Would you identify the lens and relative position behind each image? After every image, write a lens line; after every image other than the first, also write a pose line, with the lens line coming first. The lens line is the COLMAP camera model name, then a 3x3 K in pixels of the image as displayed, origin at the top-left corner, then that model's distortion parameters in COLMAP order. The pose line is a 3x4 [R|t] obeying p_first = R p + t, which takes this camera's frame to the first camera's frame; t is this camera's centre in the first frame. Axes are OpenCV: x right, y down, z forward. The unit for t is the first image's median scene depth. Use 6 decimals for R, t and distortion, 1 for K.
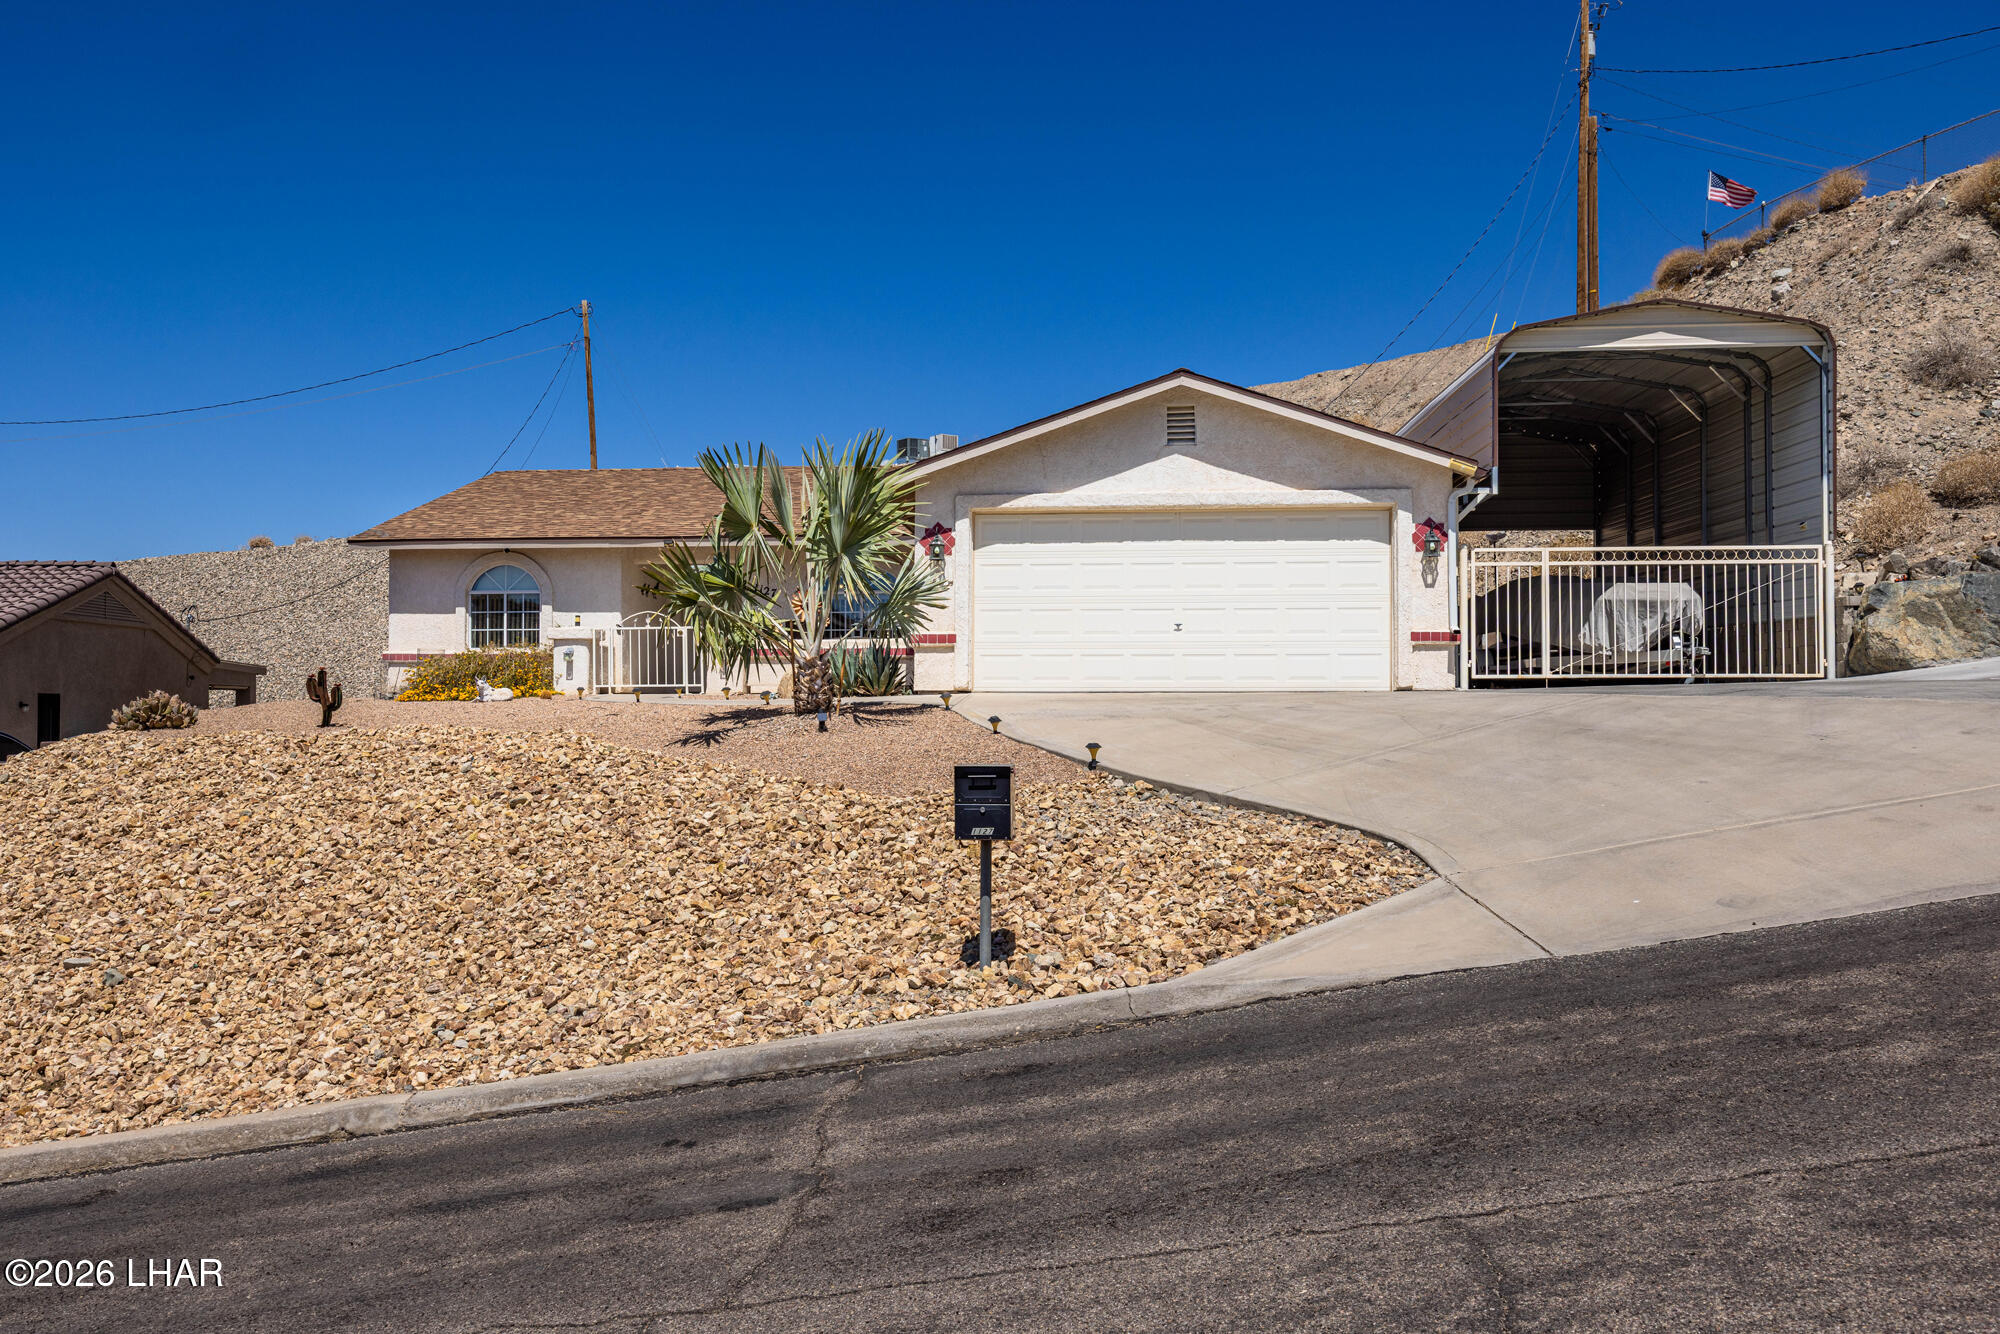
lens RADIAL K [[1481.4, 0, 1000.0], [0, 1481.4, 667.0], [0, 0, 1]] dist [0.000884, 0.003758]
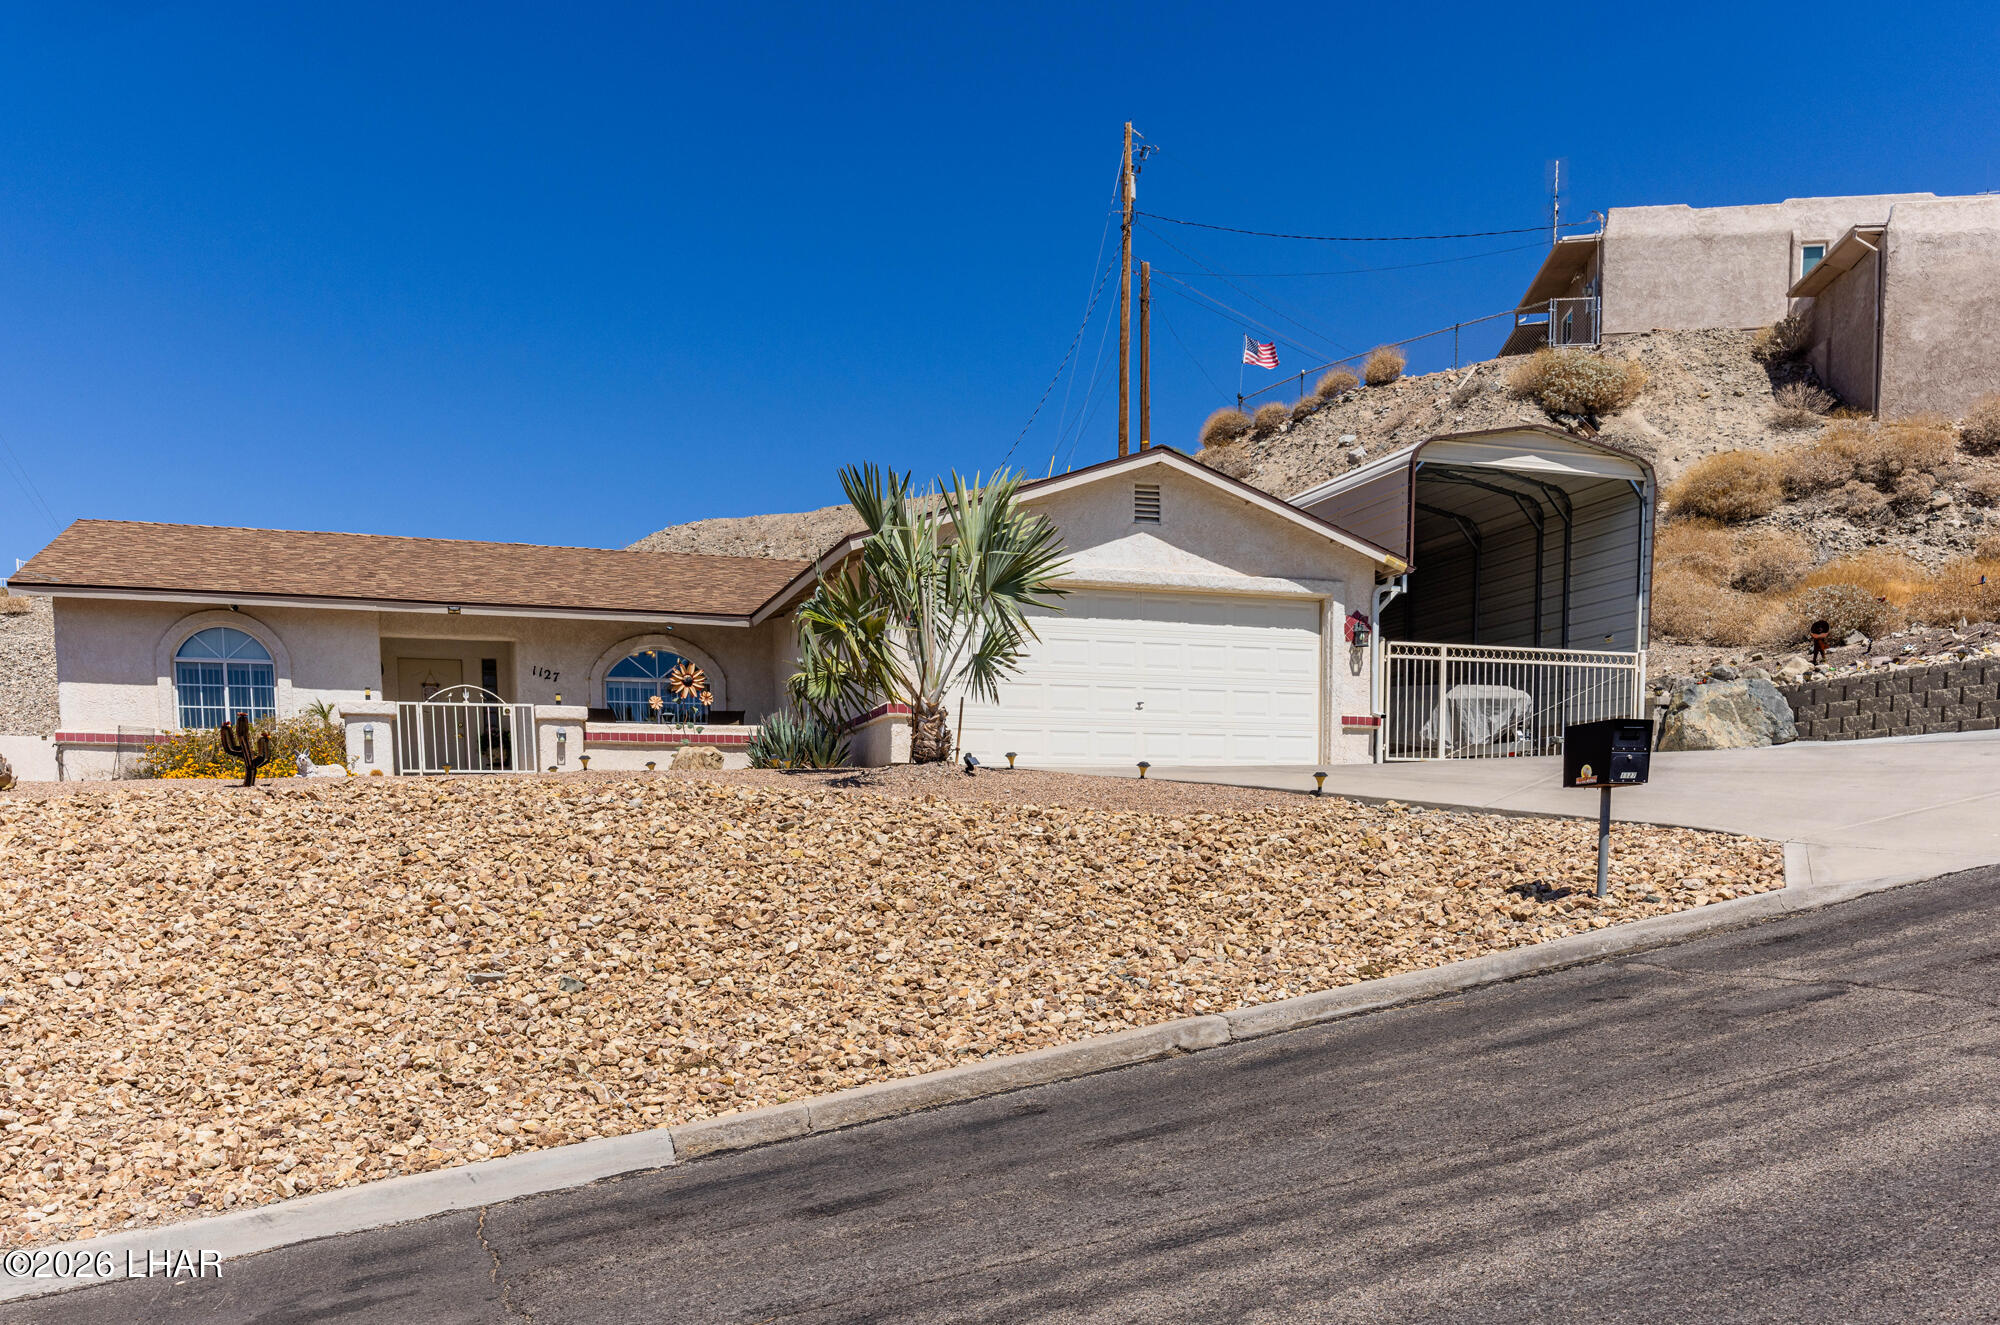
lens RADIAL K [[1602.6, 0, 1001.5], [0, 1602.6, 1014.9], [0, 0, 1]] dist [-0.000479, -0.001516]
pose [[0.914710, -0.039659, 0.402159, -0.421778], [-0.001609, 0.994807, 0.101764, 0.073200], [-0.404107, -0.093732, 0.909897, 0.008940]]
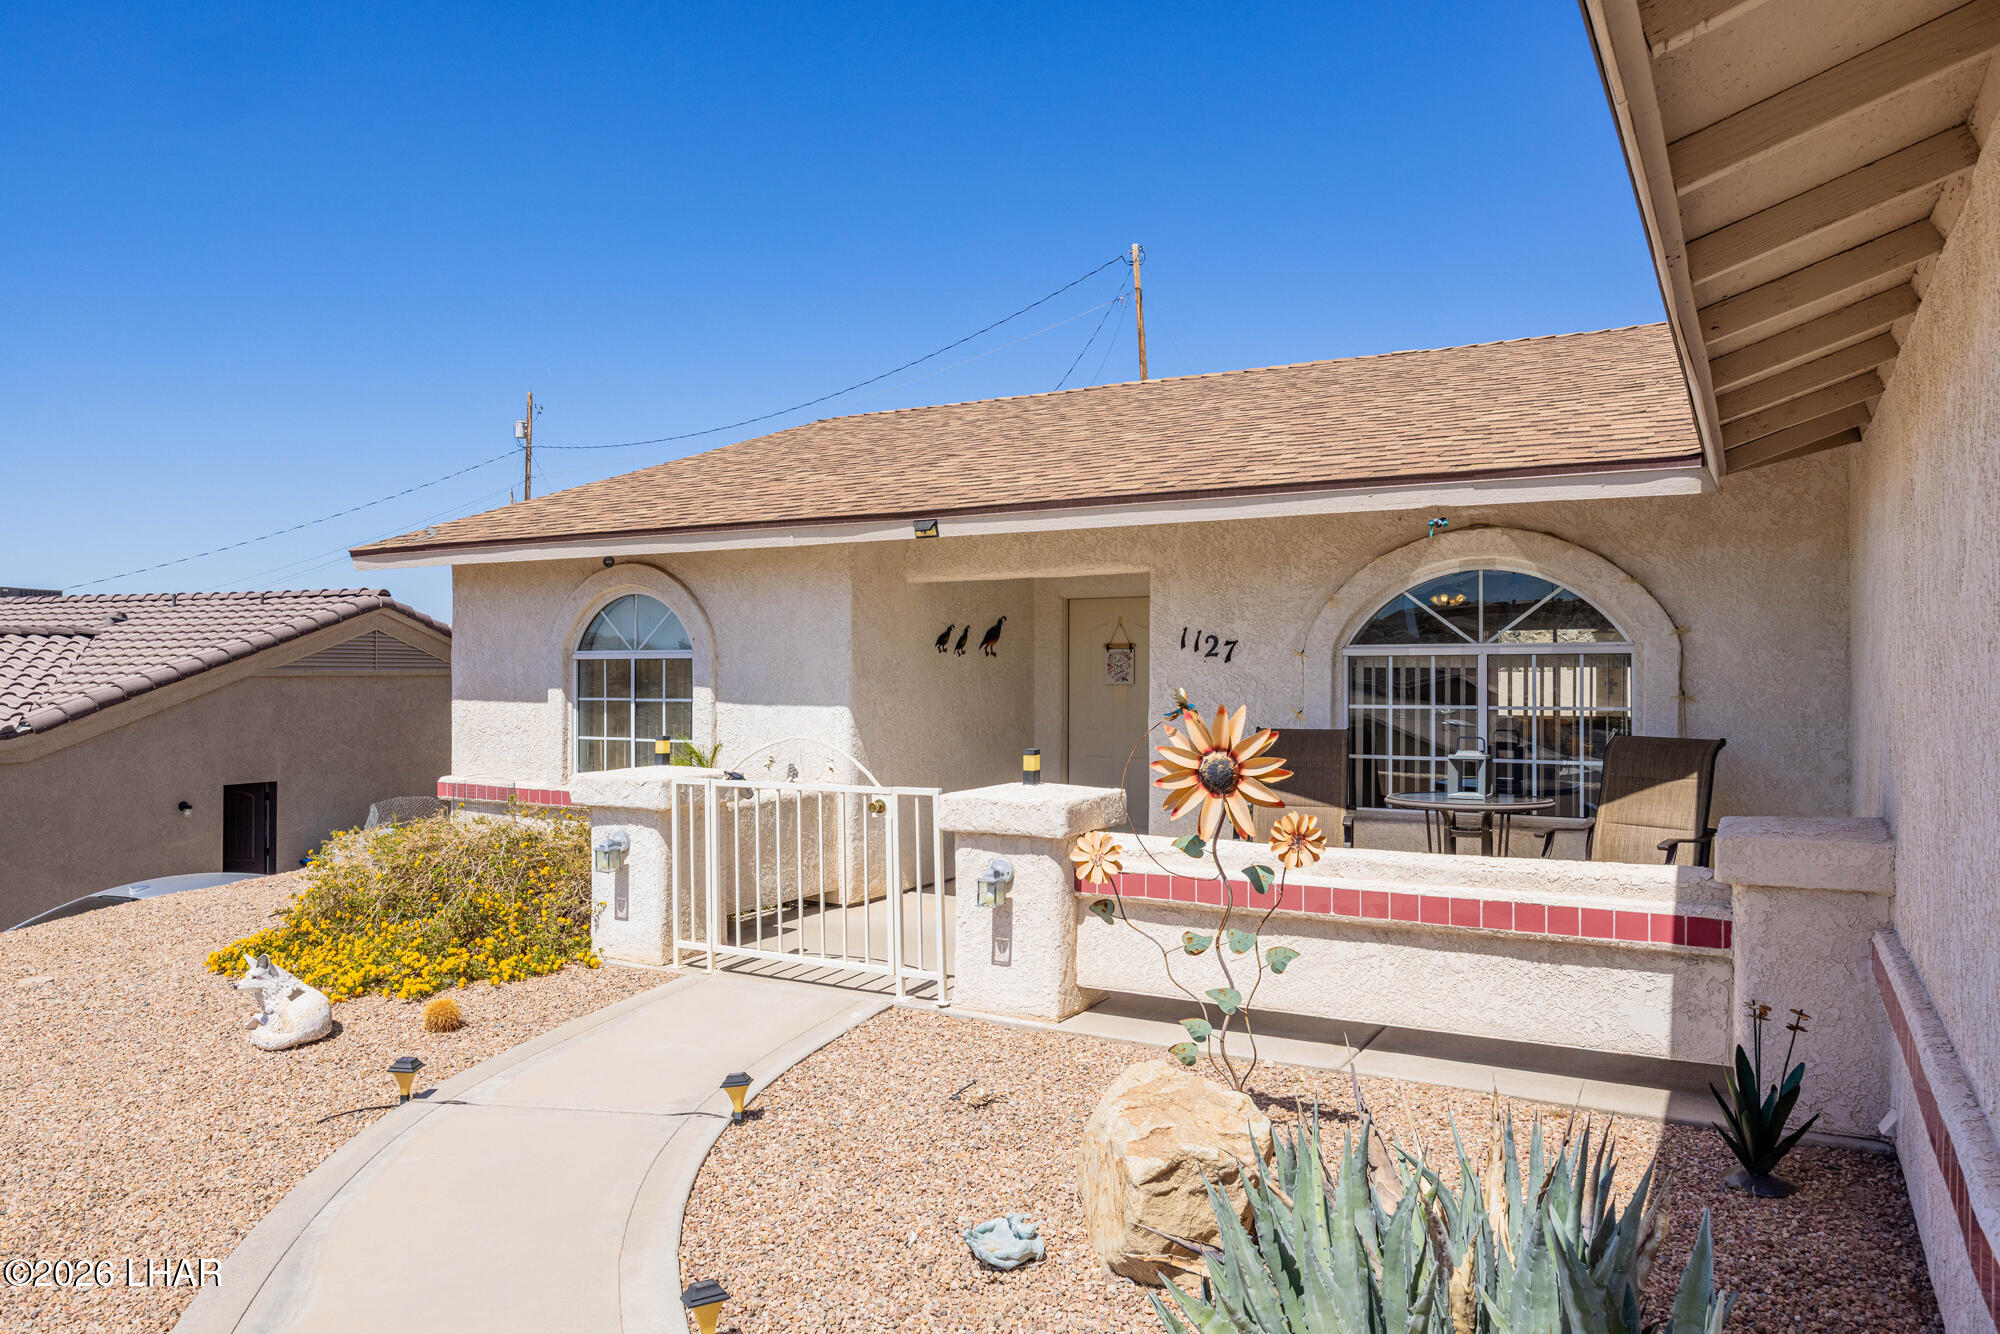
lens RADIAL K [[1369.1, 0, 1000.0], [0, 1369.1, 667.0], [0, 0, 1]] dist [-0.004691, -0.001945]
pose [[0.907041, 0.000157, -0.421043, -0.085810], [0.006416, 0.999879, 0.014194, -0.071889], [0.420994, -0.015576, 0.906930, 0.933382]]
